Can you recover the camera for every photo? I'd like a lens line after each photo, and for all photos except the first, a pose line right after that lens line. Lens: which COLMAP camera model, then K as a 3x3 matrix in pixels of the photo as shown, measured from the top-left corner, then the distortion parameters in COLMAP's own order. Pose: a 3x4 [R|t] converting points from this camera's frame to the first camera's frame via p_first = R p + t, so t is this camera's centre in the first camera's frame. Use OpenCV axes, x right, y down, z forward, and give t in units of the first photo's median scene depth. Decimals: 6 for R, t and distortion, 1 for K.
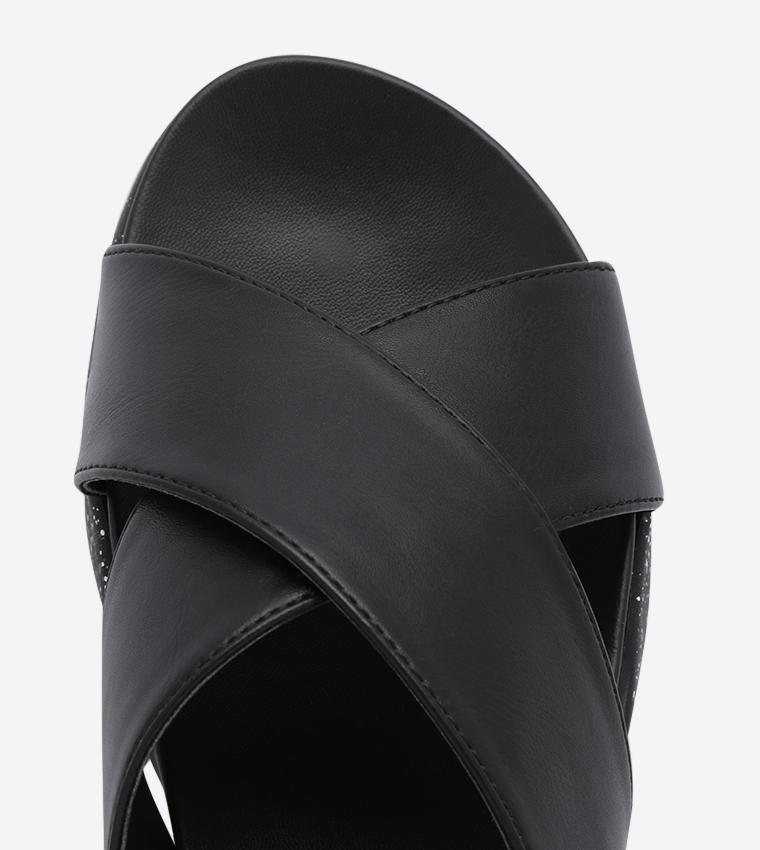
lens RADIAL K [[2658.4, 0, 350.5], [0, 2658.4, 397.6], [0, 0, 1]] dist [0.268744, 0.000000]
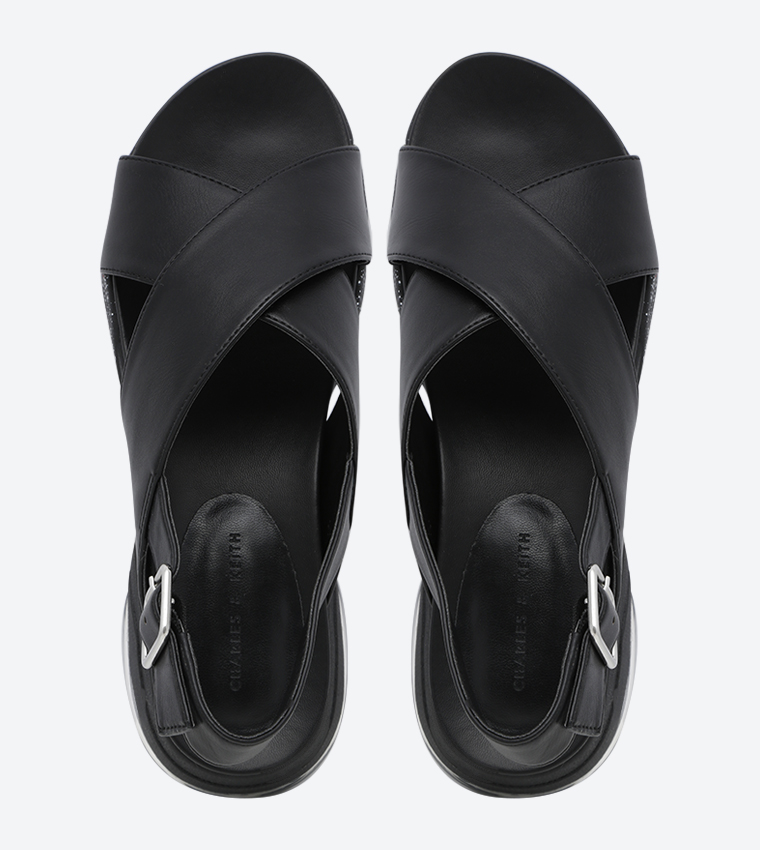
lens RADIAL K [[2135.5, 0, 380.0], [0, 2135.5, 425.0], [0, 0, 1]] dist [0.046263, 0.000000]
pose [[0.993811, 0.011696, -0.110467, 0.086464], [0.008900, 0.982860, 0.184137, -0.158855], [0.110728, -0.183981, 0.976673, -0.737792]]
